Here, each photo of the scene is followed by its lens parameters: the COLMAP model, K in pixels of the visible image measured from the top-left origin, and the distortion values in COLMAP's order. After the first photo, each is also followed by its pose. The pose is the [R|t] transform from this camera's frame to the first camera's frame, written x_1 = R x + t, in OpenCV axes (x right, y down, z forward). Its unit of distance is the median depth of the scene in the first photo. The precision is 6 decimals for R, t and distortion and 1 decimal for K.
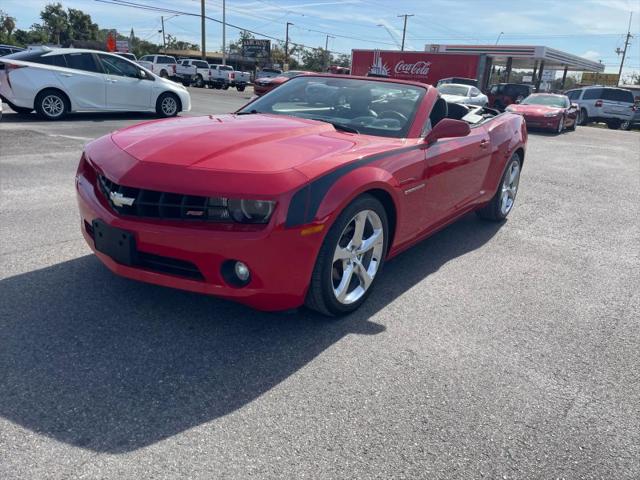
lens RADIAL K [[512.6, 0, 320.0], [0, 512.6, 240.0], [0, 0, 1]] dist [0.062632, -0.096951]
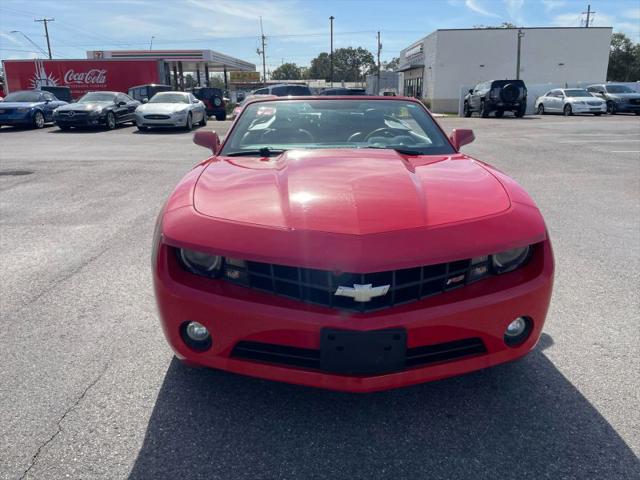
lens RADIAL K [[512.6, 0, 320.0], [0, 512.6, 240.0], [0, 0, 1]] dist [0.062632, -0.096951]
pose [[0.771713, -0.247378, 0.585886, -0.103960], [0.249660, 0.965133, 0.078662, -0.027513], [-0.584918, 0.085568, 0.806566, 0.053964]]
